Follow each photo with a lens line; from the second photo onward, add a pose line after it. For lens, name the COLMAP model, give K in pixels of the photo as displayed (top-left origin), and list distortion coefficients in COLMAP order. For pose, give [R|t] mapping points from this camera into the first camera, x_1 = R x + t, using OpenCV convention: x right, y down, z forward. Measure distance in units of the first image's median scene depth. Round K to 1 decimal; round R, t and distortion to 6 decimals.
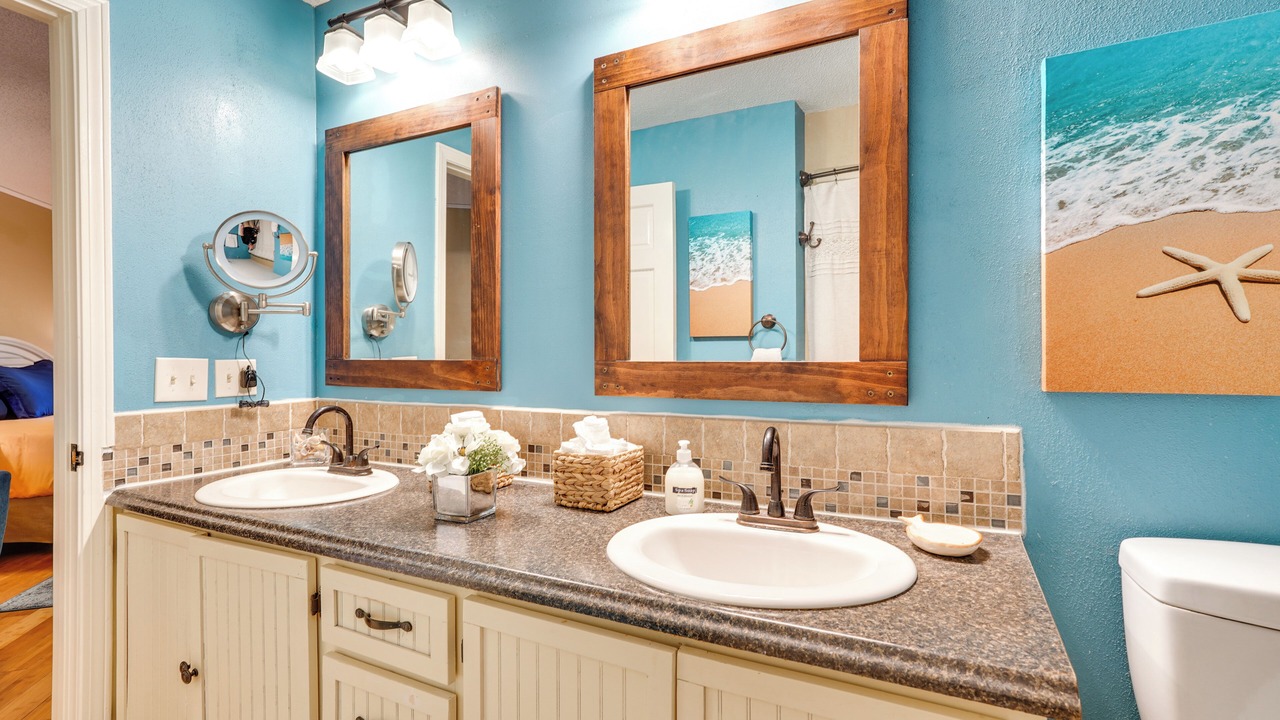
lens RADIAL K [[579.9, 0, 642.6], [0, 579.9, 357.6], [0, 0, 1]] dist [0.001736, 0.003314]
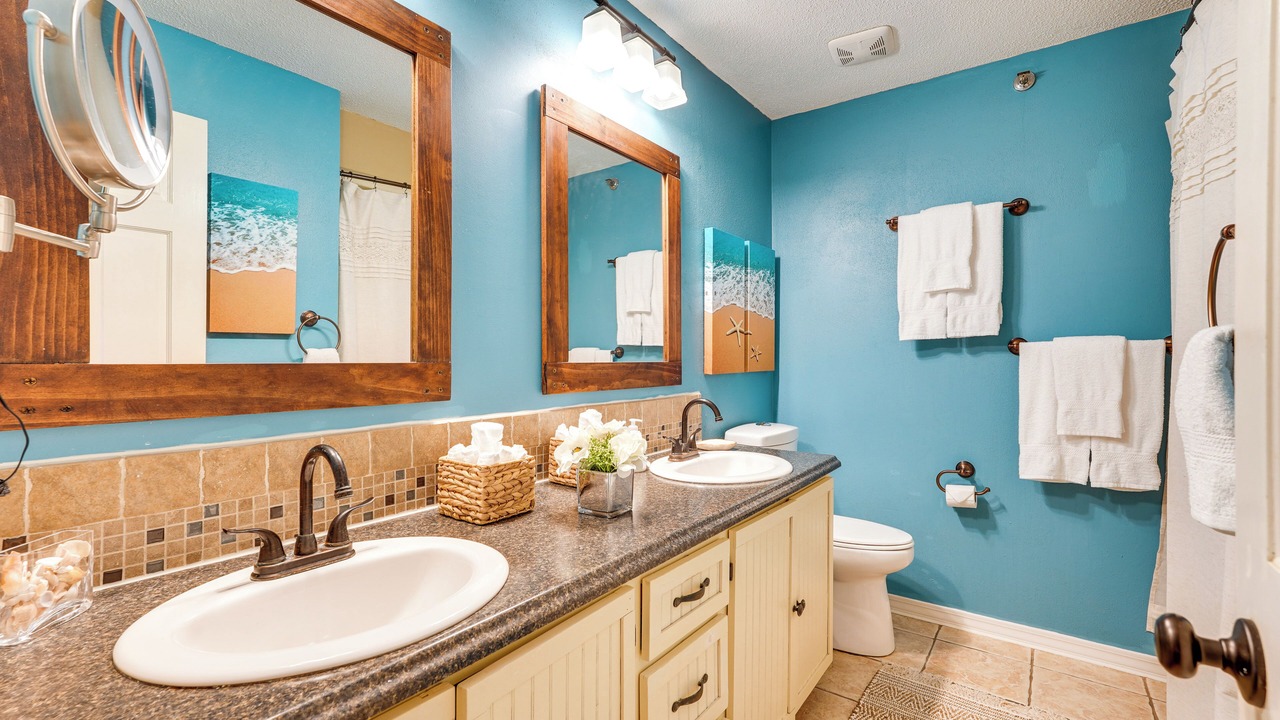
lens RADIAL K [[579.9, 0, 639.9], [0, 579.9, 357.7], [0, 0, 1]] dist [0.001736, 0.003314]
pose [[0.155132, 0.002727, 0.987890, -1.010737], [0.000036, 0.999996, -0.002766, 0.000065], [-0.987894, 0.000465, 0.155131, 0.592592]]
